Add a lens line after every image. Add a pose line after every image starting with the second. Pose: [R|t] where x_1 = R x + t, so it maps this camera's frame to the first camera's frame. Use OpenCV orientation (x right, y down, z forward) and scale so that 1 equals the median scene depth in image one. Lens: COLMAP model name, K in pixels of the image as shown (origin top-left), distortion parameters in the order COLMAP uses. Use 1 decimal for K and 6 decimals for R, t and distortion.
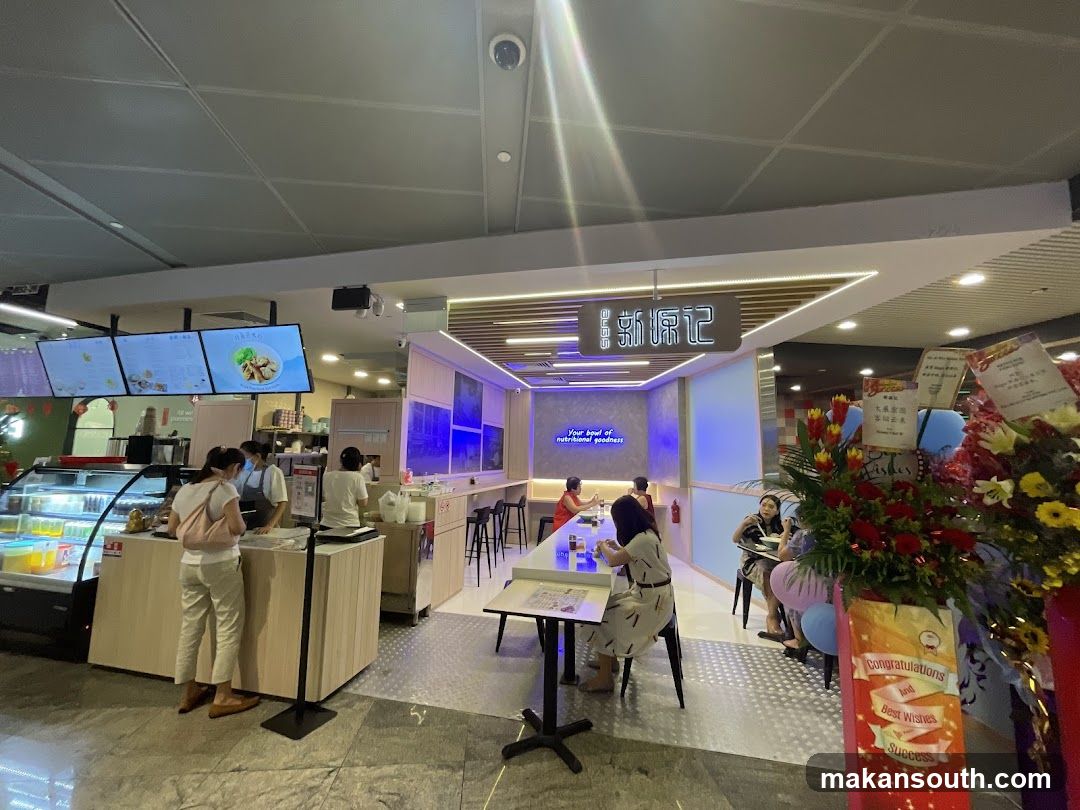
lens RADIAL K [[437.9, 0, 546.2], [0, 437.9, 404.1], [0, 0, 1]] dist [0.000962, -0.000282]
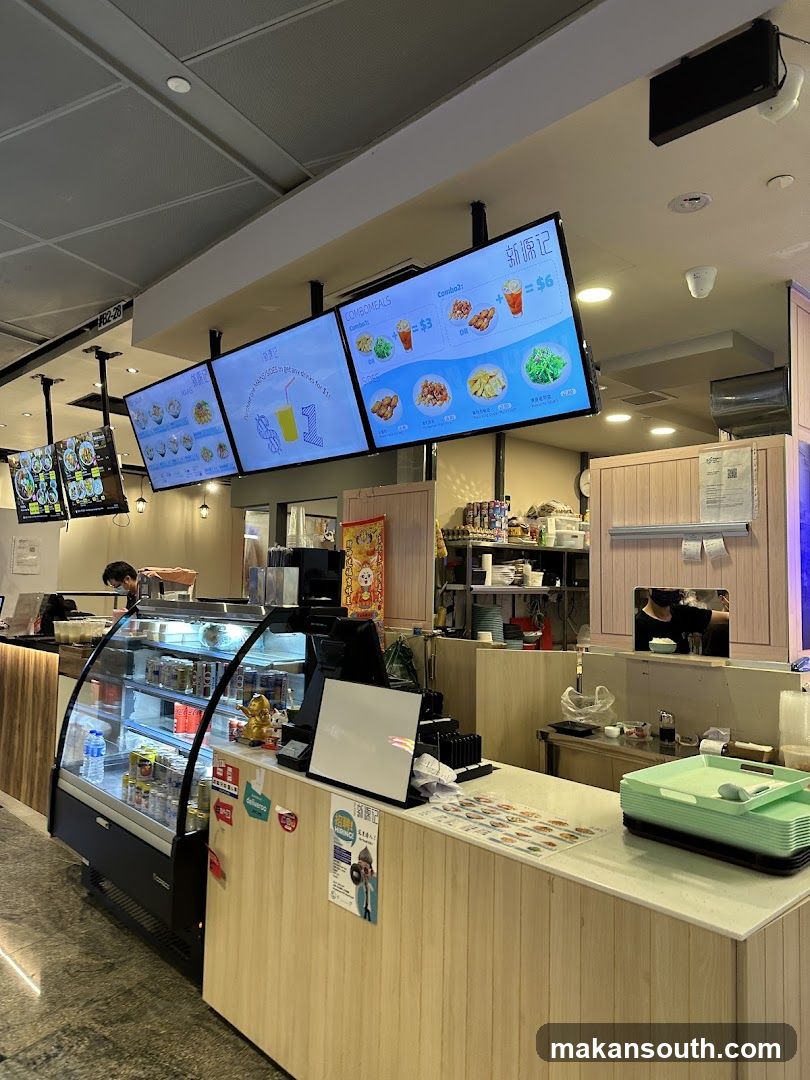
lens RADIAL K [[757.5, 0, 405.2], [0, 757.5, 544.4], [0, 0, 1]] dist [0.055418, 0.000672]
pose [[0.826487, -0.027844, -0.562267, -0.299567], [0.056107, 0.997877, 0.033057, 0.047300], [0.560154, -0.058868, 0.826294, 0.376727]]
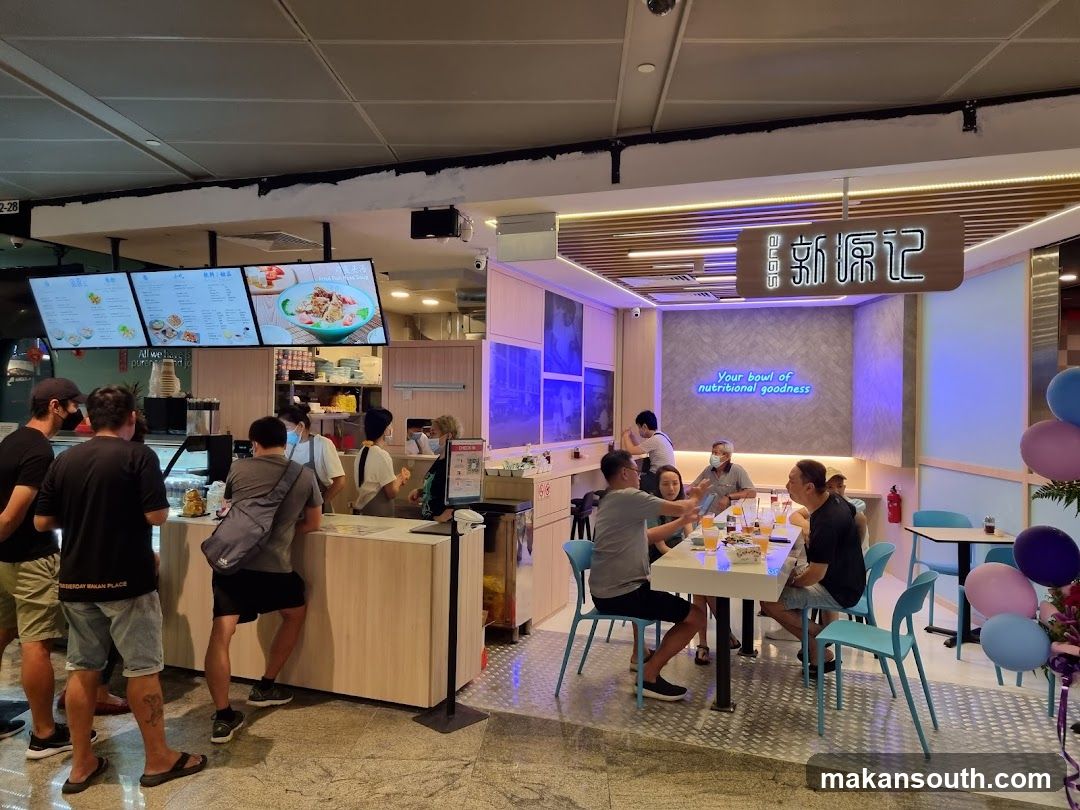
lens RADIAL K [[834.0, 0, 548.1], [0, 834.0, 402.5], [0, 0, 1]] dist [0.036778, -0.016450]
pose [[0.989548, -0.003119, -0.144173, -0.035025], [0.020292, 0.992830, 0.117803, -0.089003], [0.142772, -0.119497, 0.982516, -0.409533]]
